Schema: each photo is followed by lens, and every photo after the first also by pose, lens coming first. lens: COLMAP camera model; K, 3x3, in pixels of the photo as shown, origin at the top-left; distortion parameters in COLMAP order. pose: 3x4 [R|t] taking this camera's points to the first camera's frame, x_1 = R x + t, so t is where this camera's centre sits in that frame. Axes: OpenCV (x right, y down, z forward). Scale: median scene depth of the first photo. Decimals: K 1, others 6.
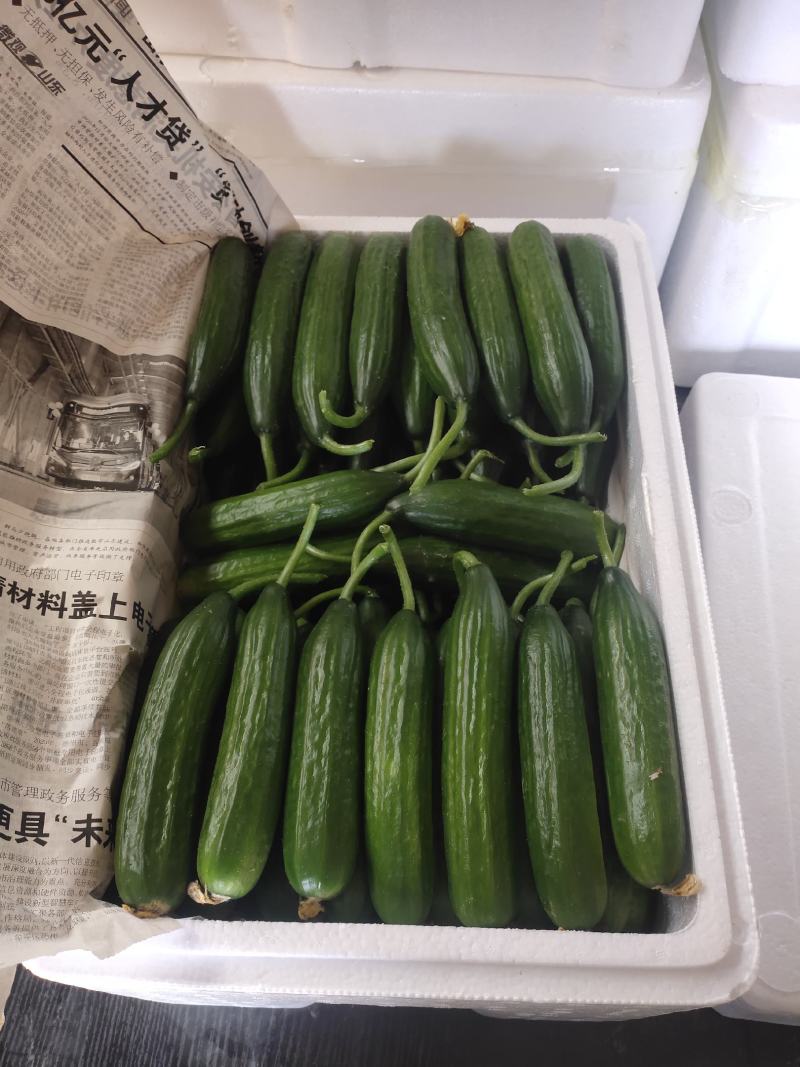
lens RADIAL K [[854.2, 0, 400.0], [0, 854.2, 533.5], [0, 0, 1]] dist [-0.006384, -0.039811]
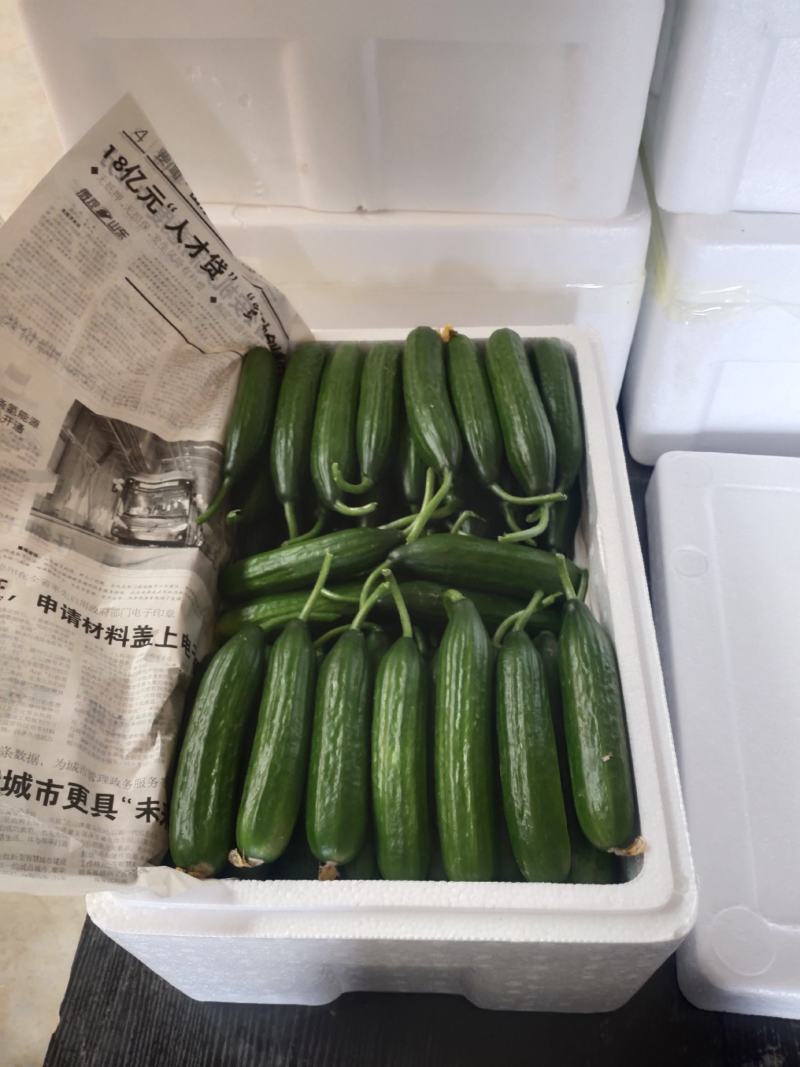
lens RADIAL K [[817.5, 0, 400.0], [0, 817.5, 533.5], [0, 0, 1]] dist [0.003986, -0.055593]
pose [[0.999680, -0.021252, -0.013719, 0.018088], [0.019542, 0.993220, -0.114600, 0.070214], [0.016061, 0.114295, 0.993317, -0.163798]]
